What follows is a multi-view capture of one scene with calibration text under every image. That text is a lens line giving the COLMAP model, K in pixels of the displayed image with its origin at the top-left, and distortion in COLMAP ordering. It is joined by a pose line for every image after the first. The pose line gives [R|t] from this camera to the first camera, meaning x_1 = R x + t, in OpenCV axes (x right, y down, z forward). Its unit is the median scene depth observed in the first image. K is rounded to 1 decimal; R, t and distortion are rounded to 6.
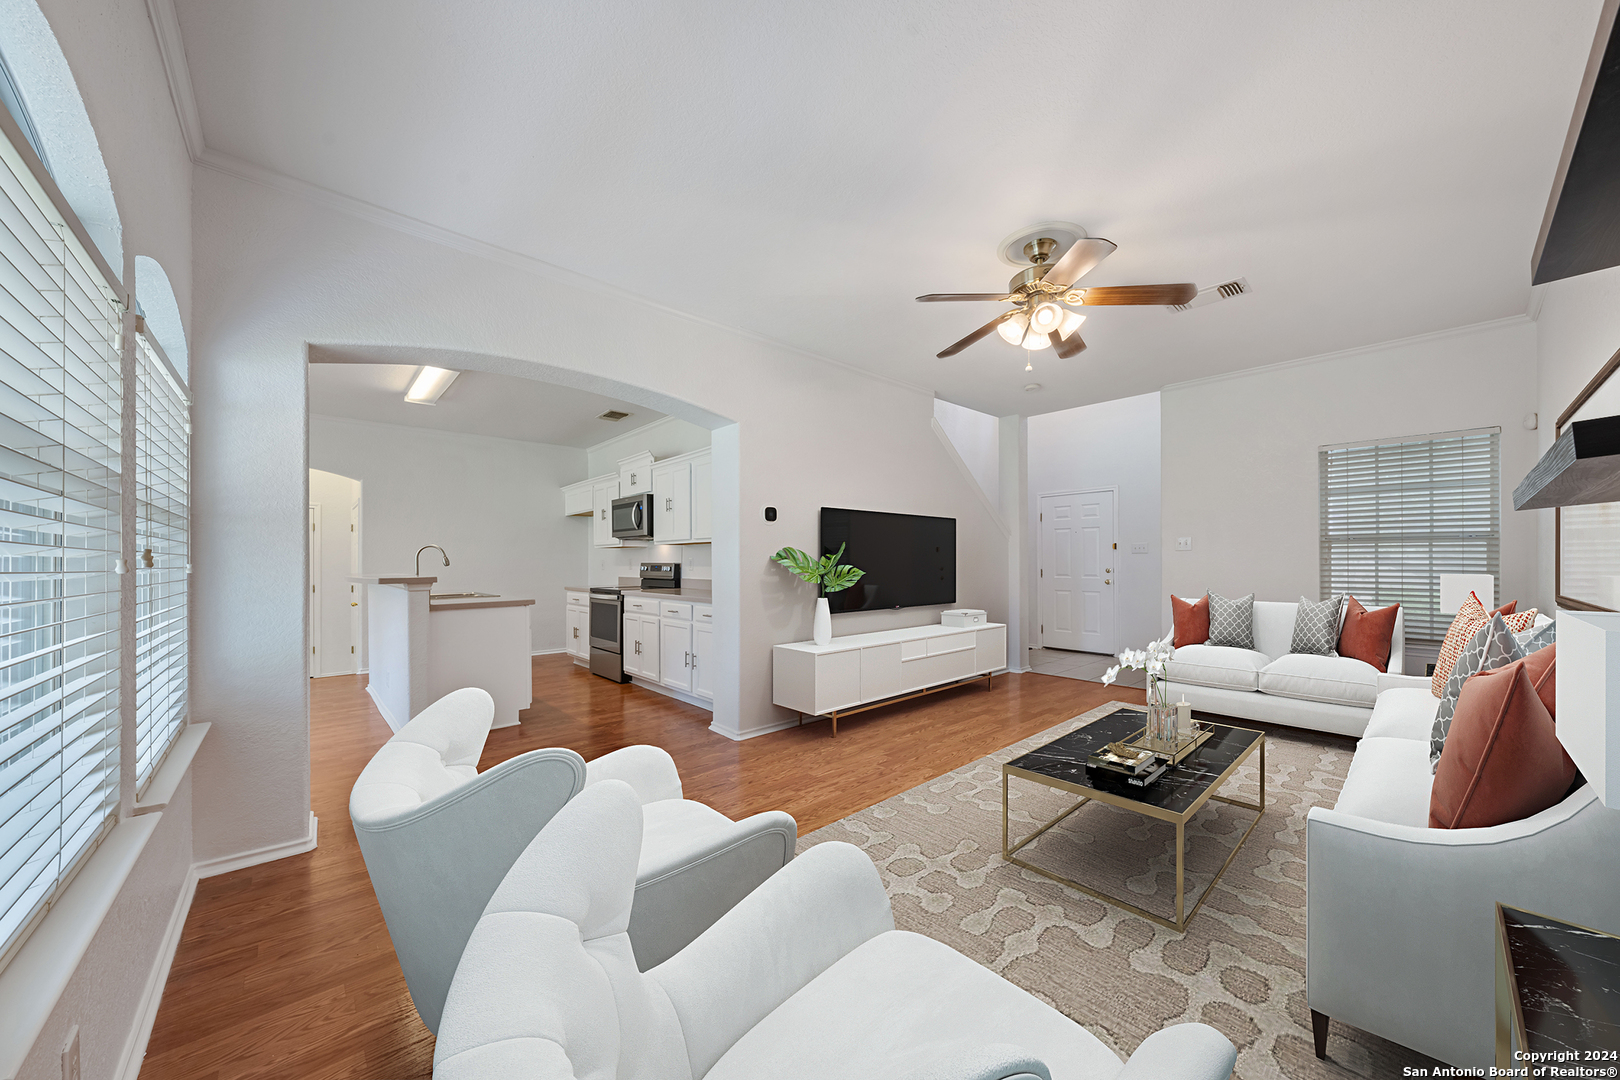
lens RADIAL K [[562.8, 0, 809.0], [0, 562.8, 562.0], [0, 0, 1]] dist [0.001314, 0.000165]
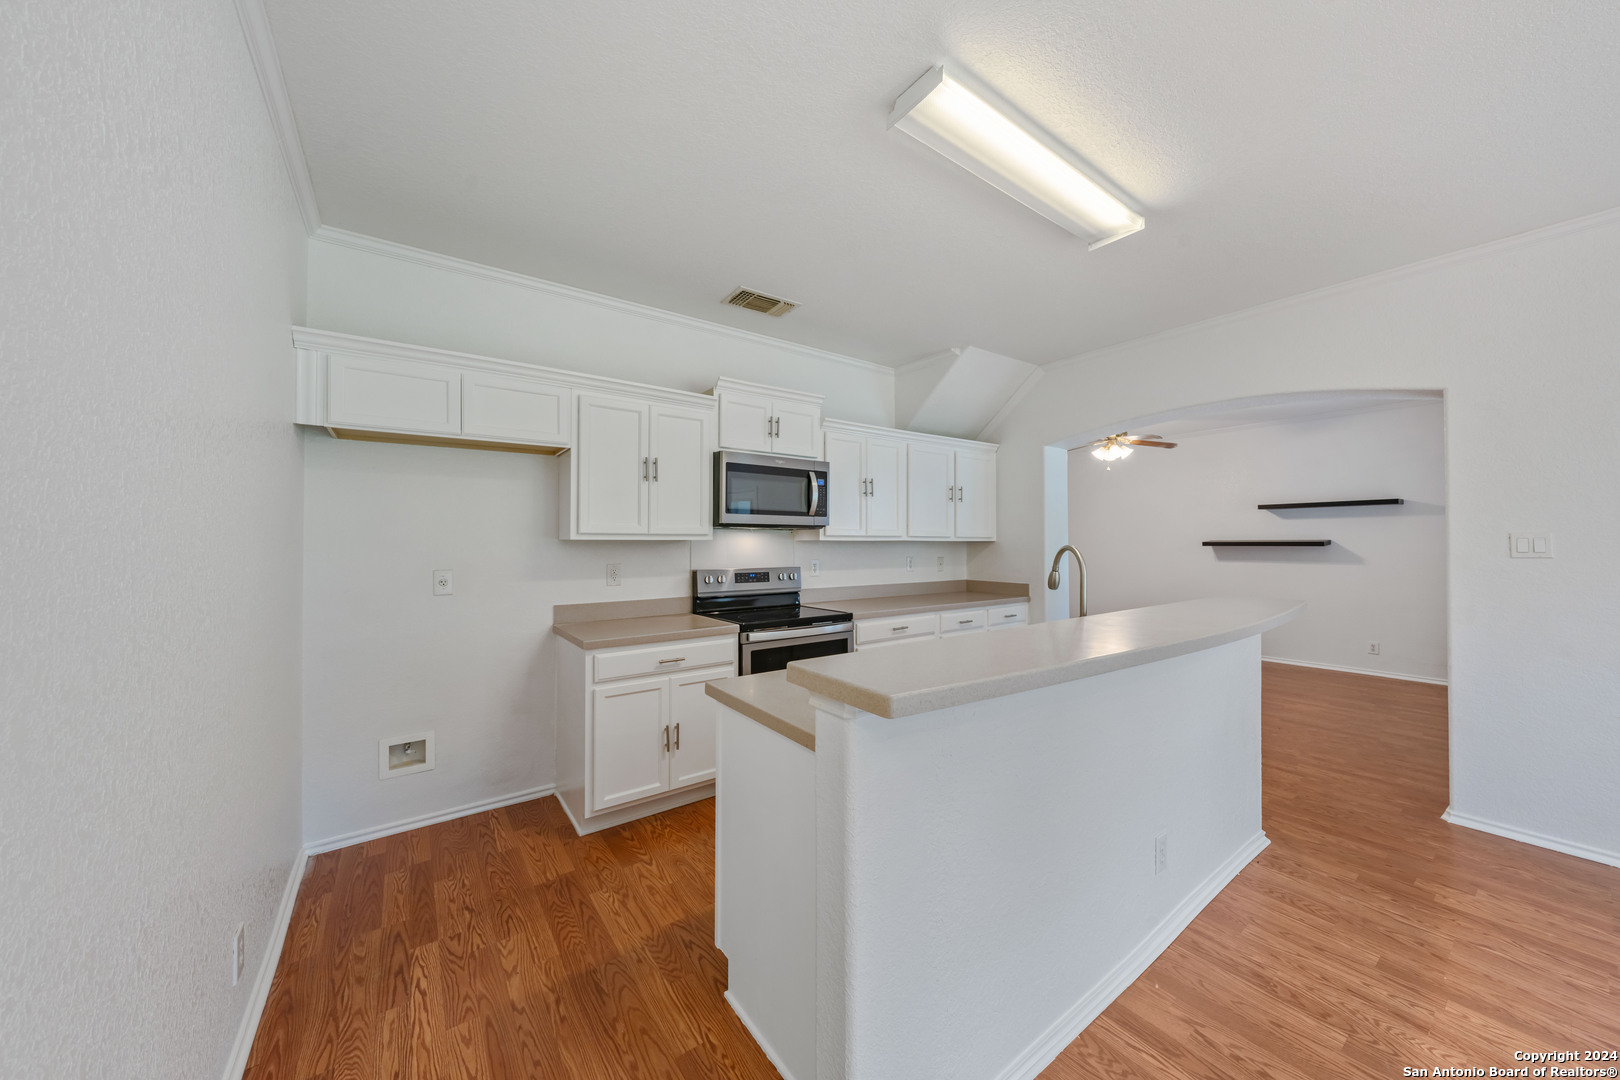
lens RADIAL K [[562.8, 0, 823.9], [0, 562.8, 537.2], [0, 0, 1]] dist [0.001314, 0.000165]
pose [[0.093178, 0.010458, 0.995595, -0.925841], [-0.003205, 0.999943, -0.010204, -0.027776], [-0.995644, -0.002240, 0.093206, 0.931568]]
